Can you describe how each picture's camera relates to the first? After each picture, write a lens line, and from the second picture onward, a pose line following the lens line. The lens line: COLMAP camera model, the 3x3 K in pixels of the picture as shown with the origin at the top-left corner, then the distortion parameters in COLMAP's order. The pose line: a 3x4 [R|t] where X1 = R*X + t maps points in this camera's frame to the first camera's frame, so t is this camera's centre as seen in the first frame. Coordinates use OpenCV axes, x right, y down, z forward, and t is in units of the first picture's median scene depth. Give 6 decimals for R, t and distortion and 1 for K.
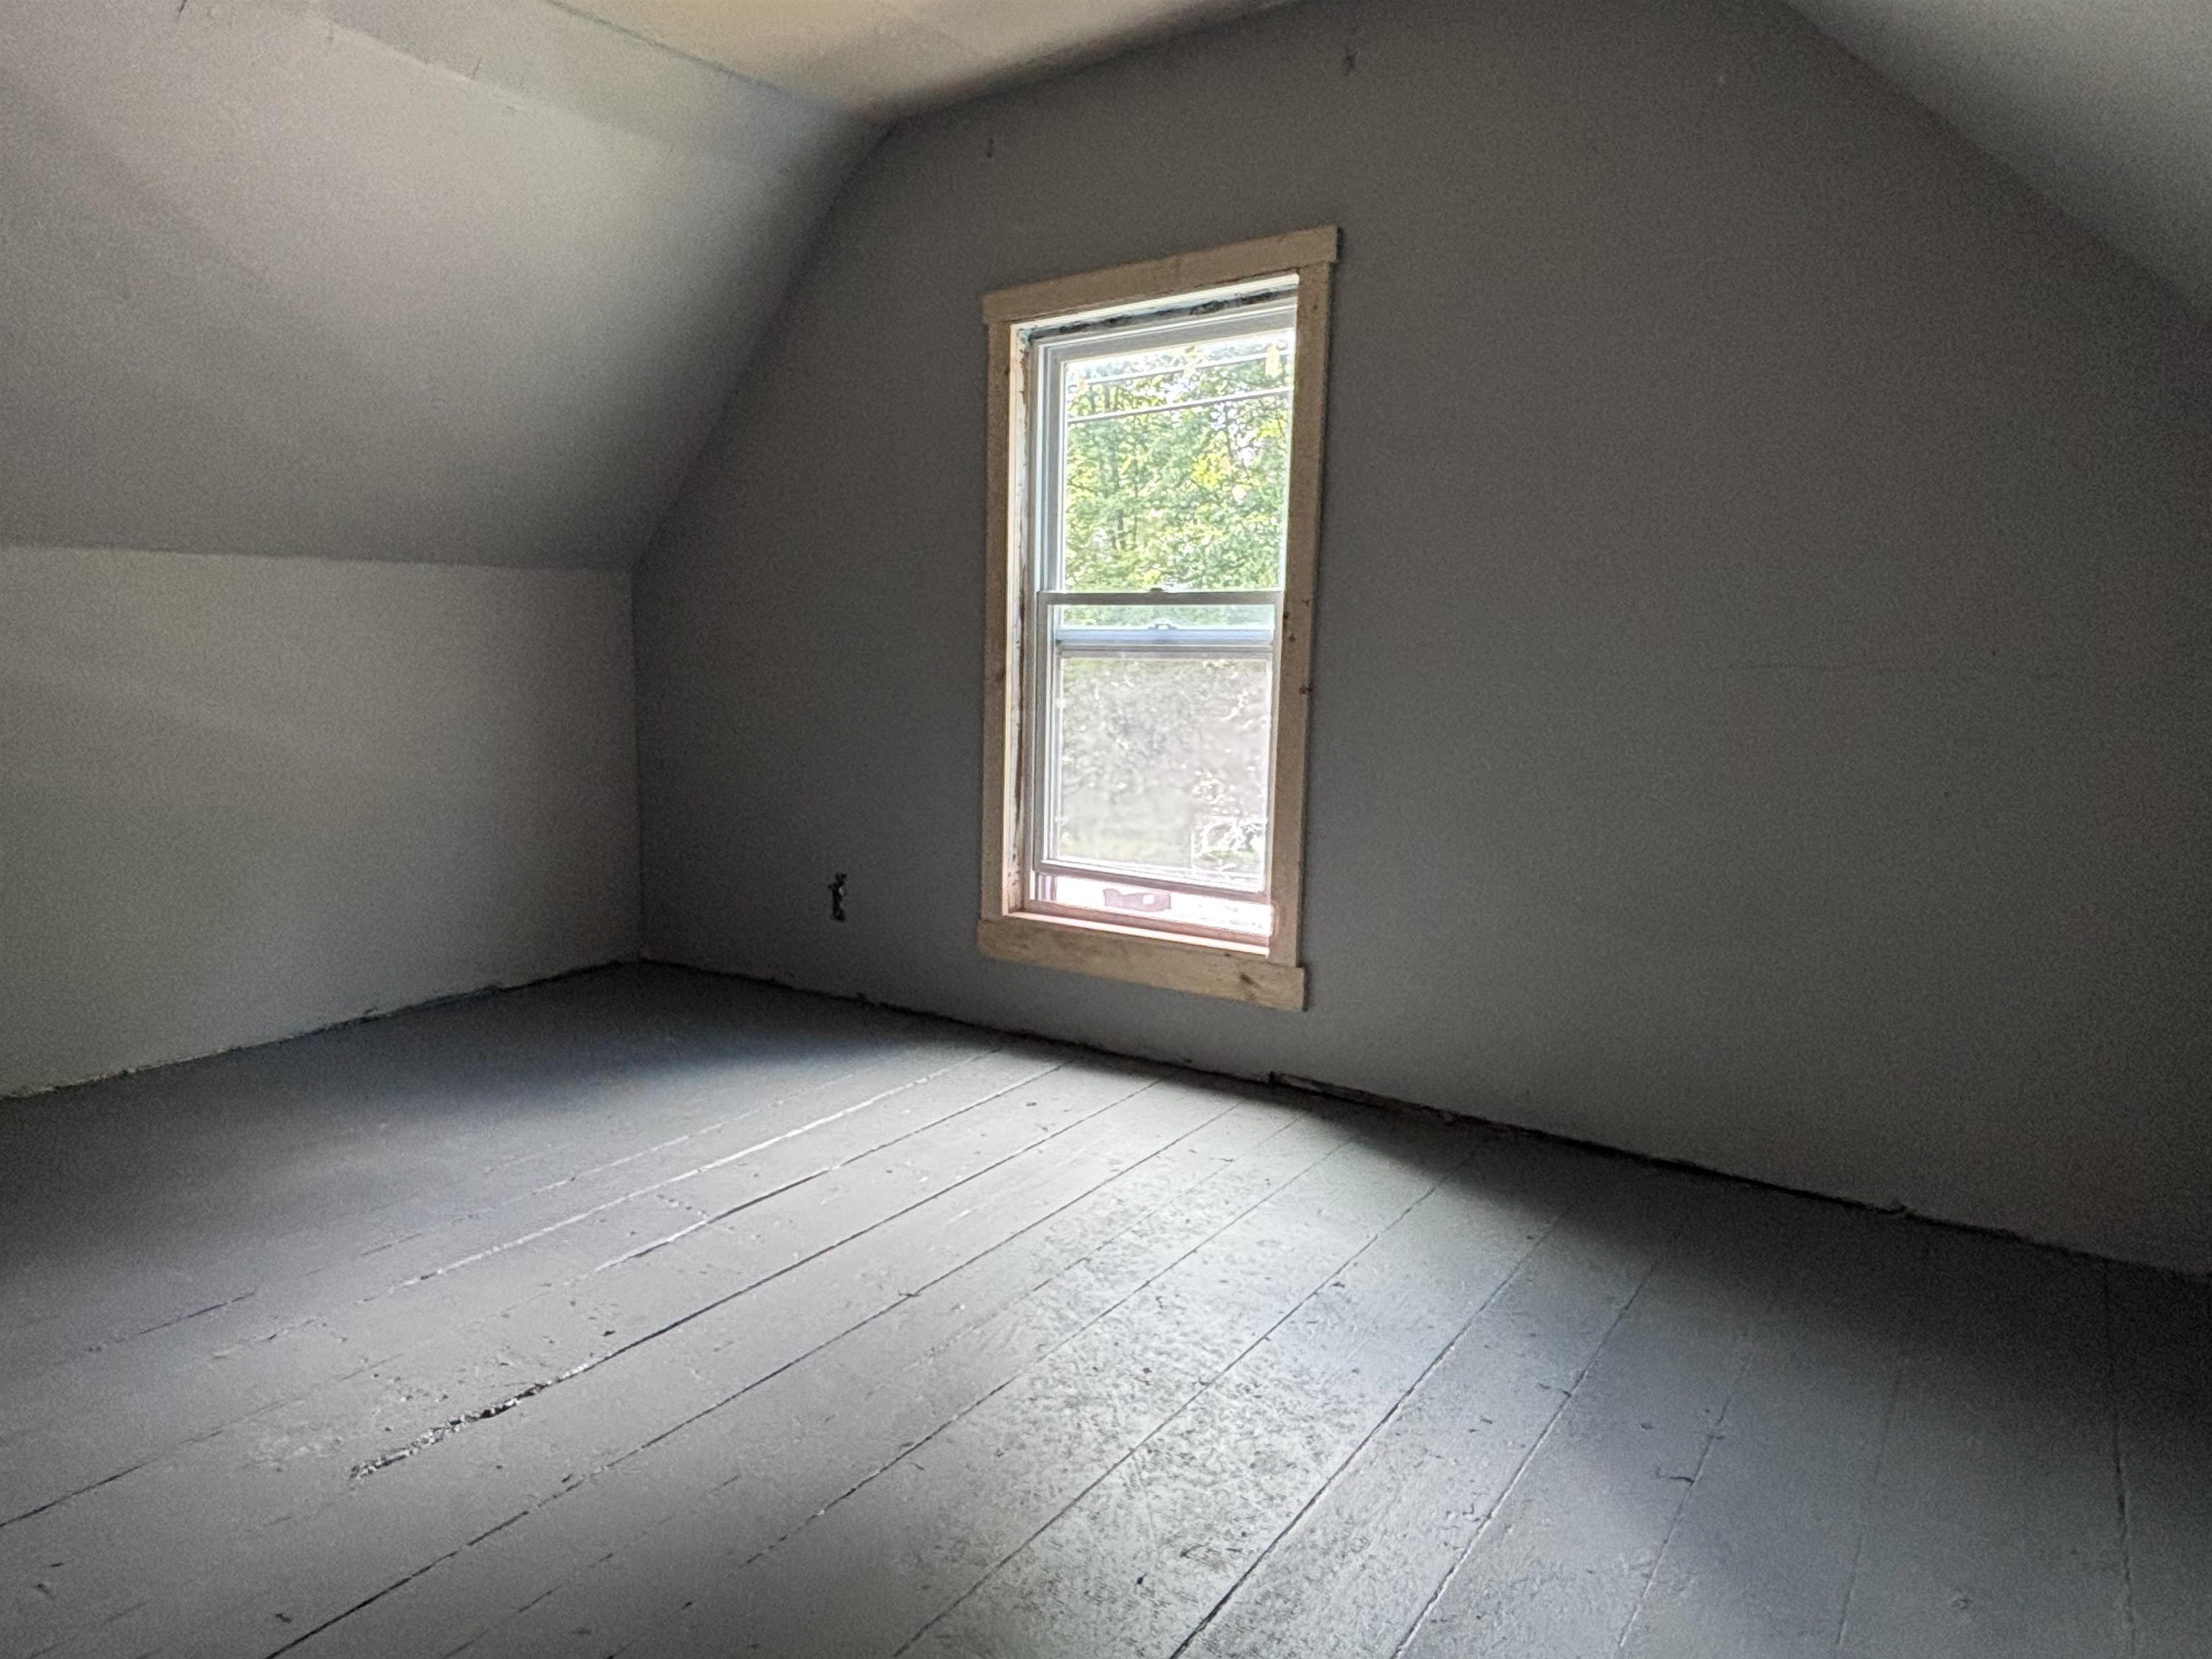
lens RADIAL K [[1315.0, 0, 1102.6], [0, 1315.0, 823.9], [0, 0, 1]] dist [0.052124, -0.060309]
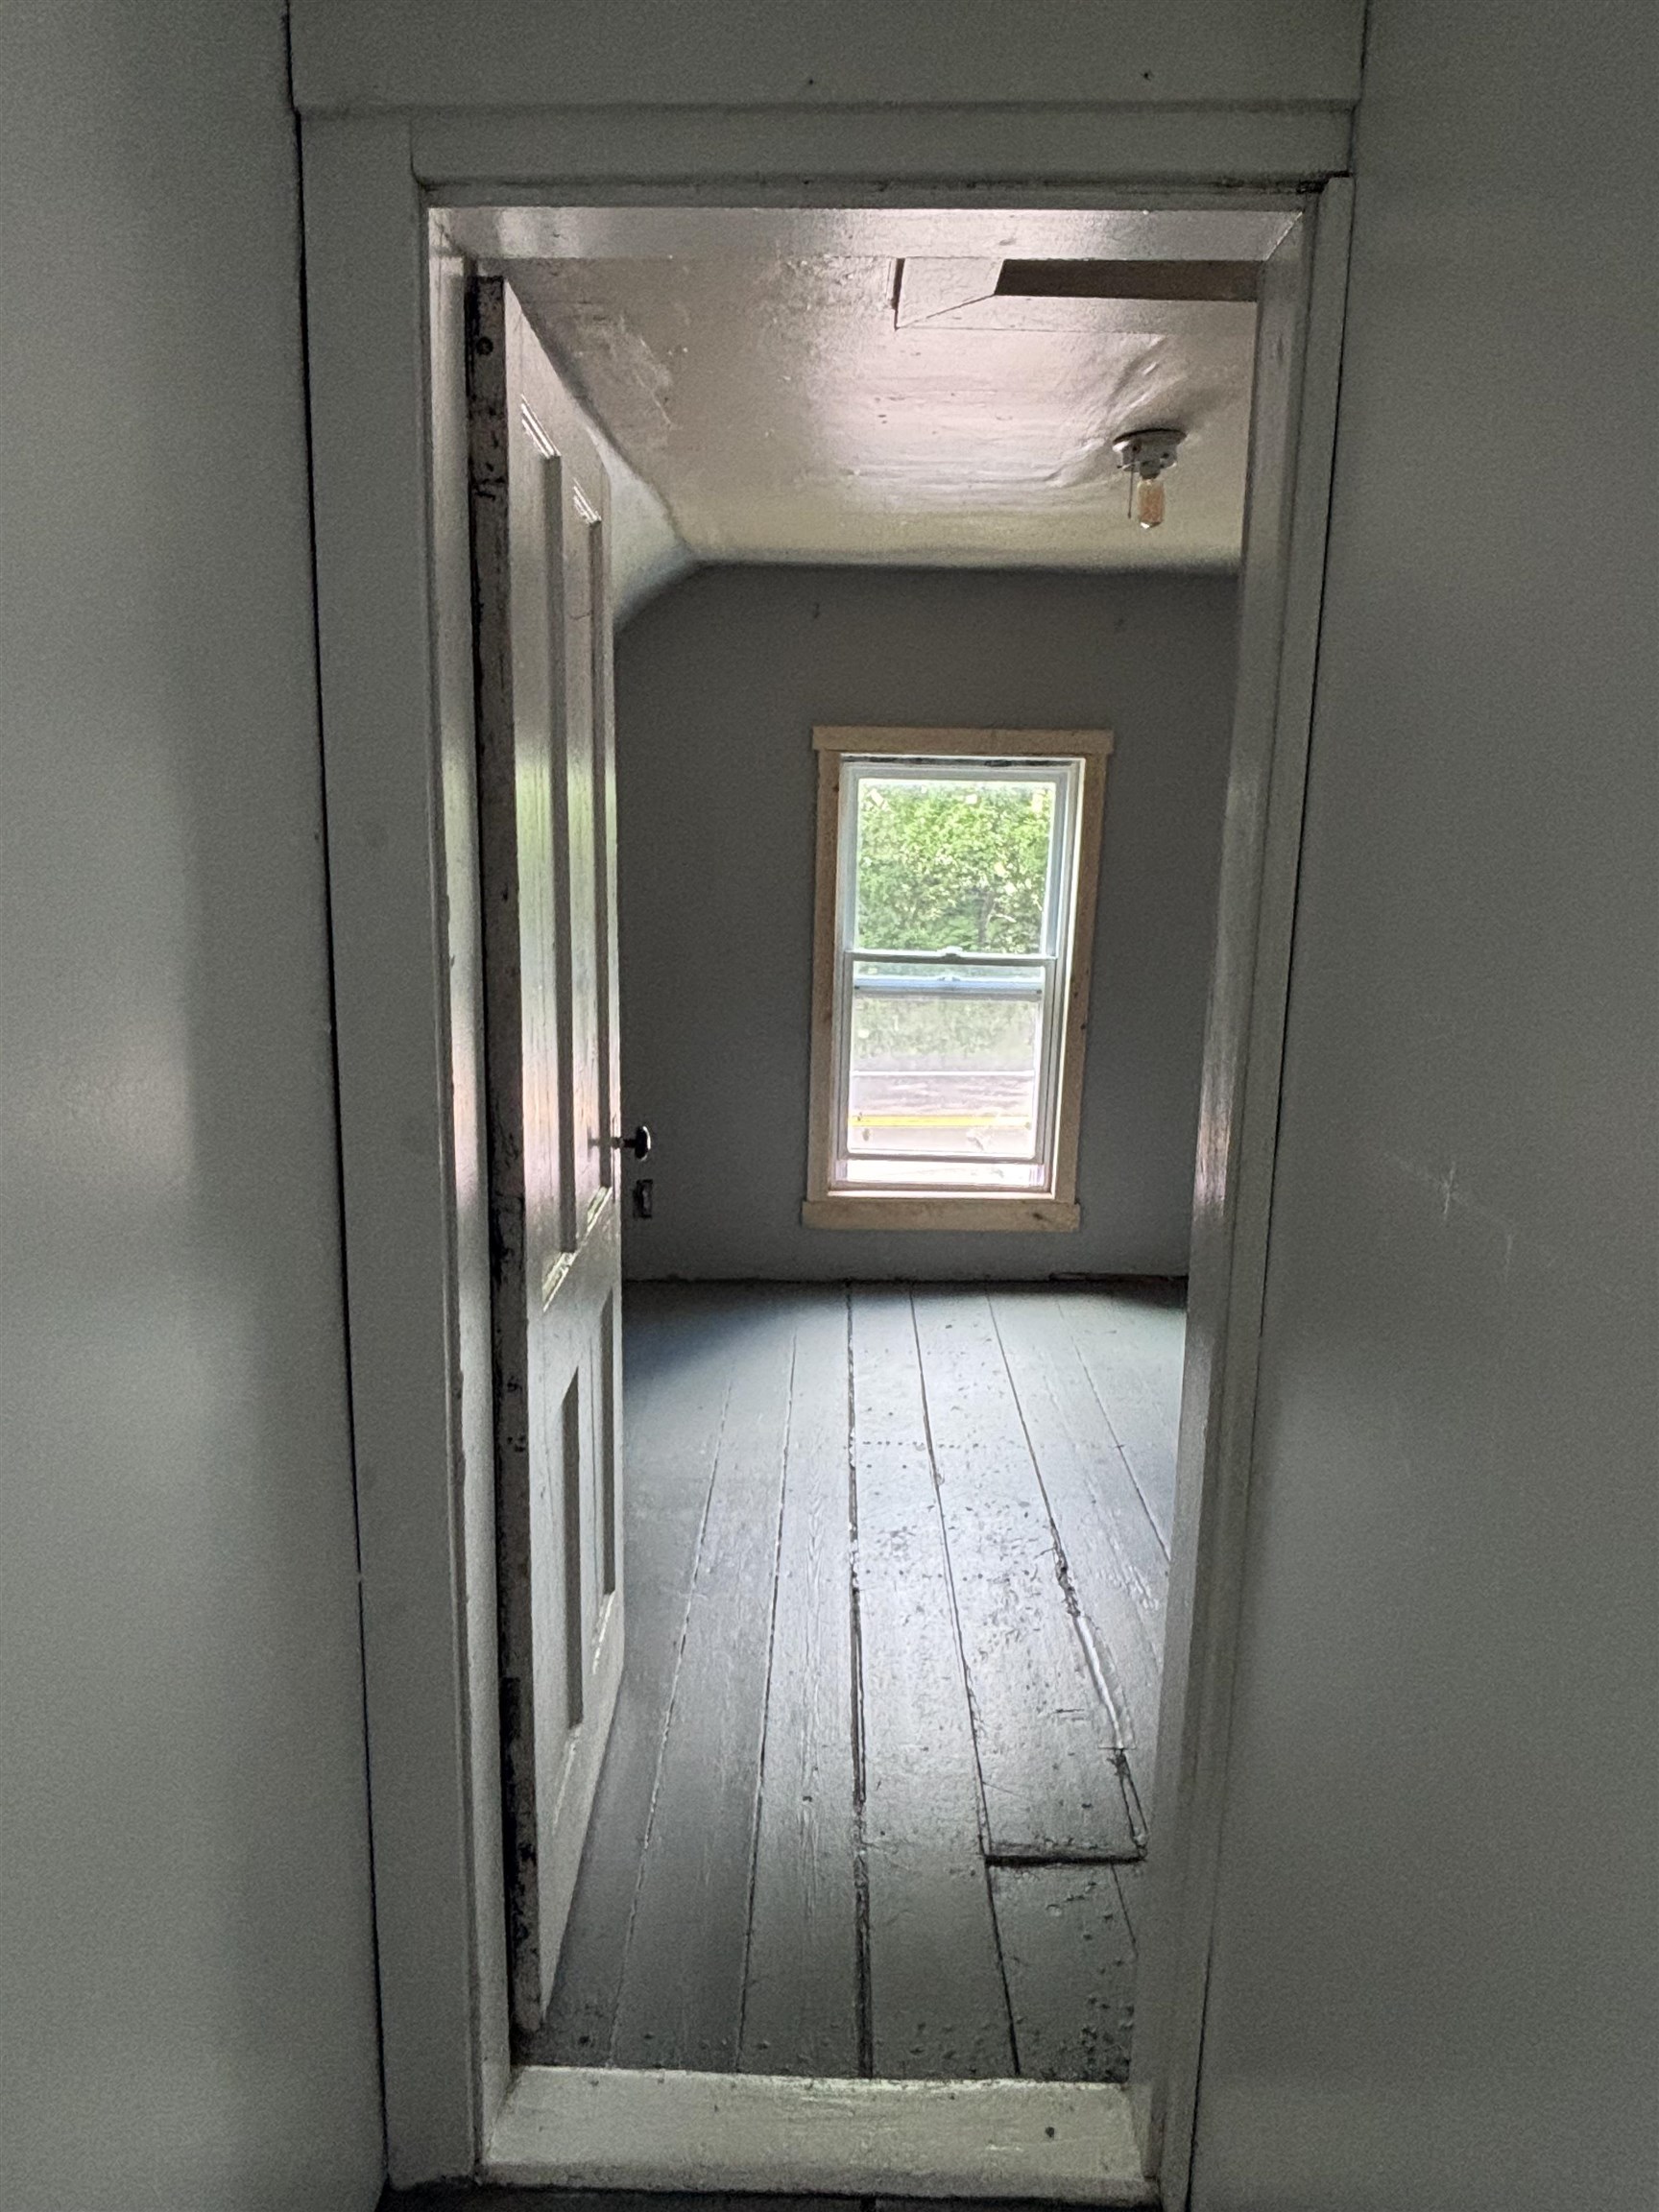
lens RADIAL K [[1315.0, 0, 797.8], [0, 1315.0, 1098.2], [0, 0, 1]] dist [0.052124, -0.060309]
pose [[0.815335, -0.117055, 0.567033, -0.901403], [0.066384, 0.991791, 0.109286, -0.187729], [-0.575171, -0.051463, 0.816413, -0.062392]]
